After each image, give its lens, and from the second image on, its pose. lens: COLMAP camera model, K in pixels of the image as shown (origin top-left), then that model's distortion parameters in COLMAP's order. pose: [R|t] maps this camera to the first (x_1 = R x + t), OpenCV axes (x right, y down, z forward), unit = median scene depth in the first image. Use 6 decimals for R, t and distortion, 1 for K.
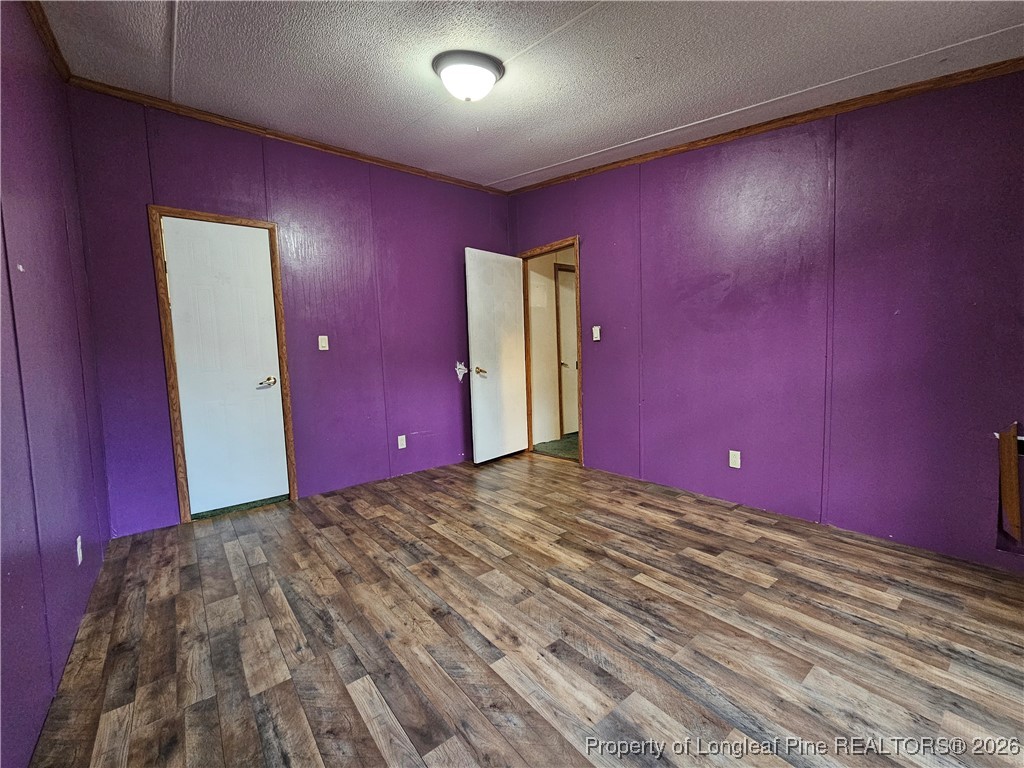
lens RADIAL K [[424.8, 0, 513.4], [0, 424.8, 382.3], [0, 0, 1]] dist [-0.001418, 0.000035]
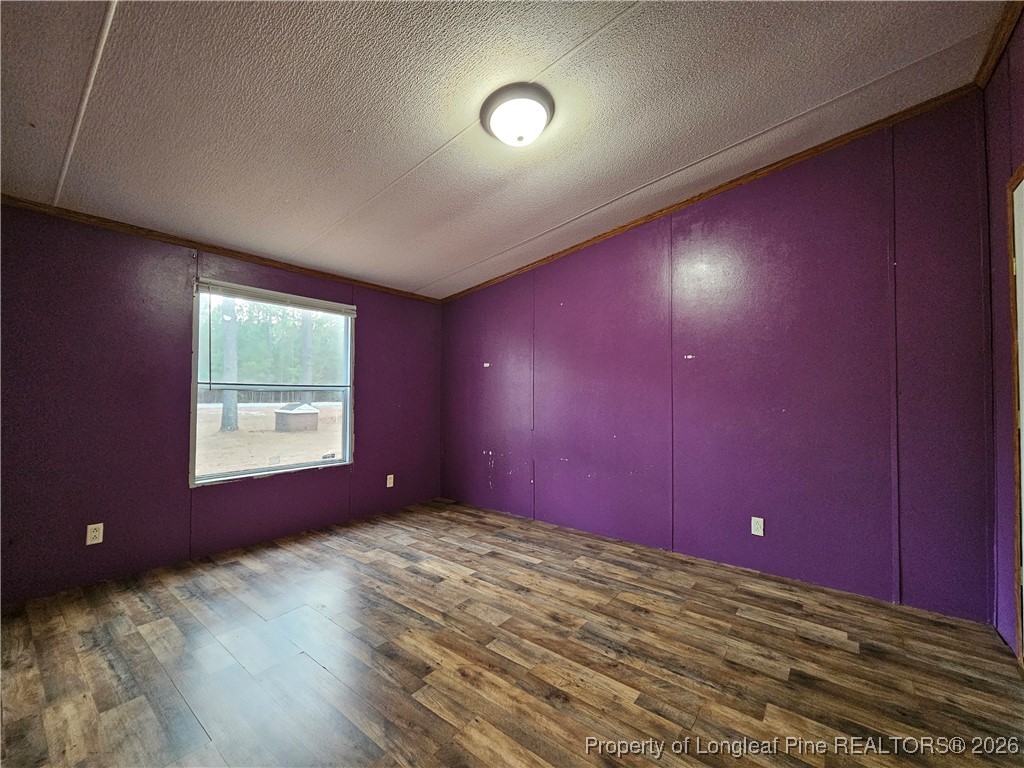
lens RADIAL K [[424.8, 0, 510.0], [0, 424.8, 387.4], [0, 0, 1]] dist [-0.001418, 0.000035]
pose [[-0.975399, 0.023974, -0.219139, 0.137942], [0.010601, 0.998020, 0.062000, -0.180970], [0.220192, 0.058151, -0.973722, 2.031307]]
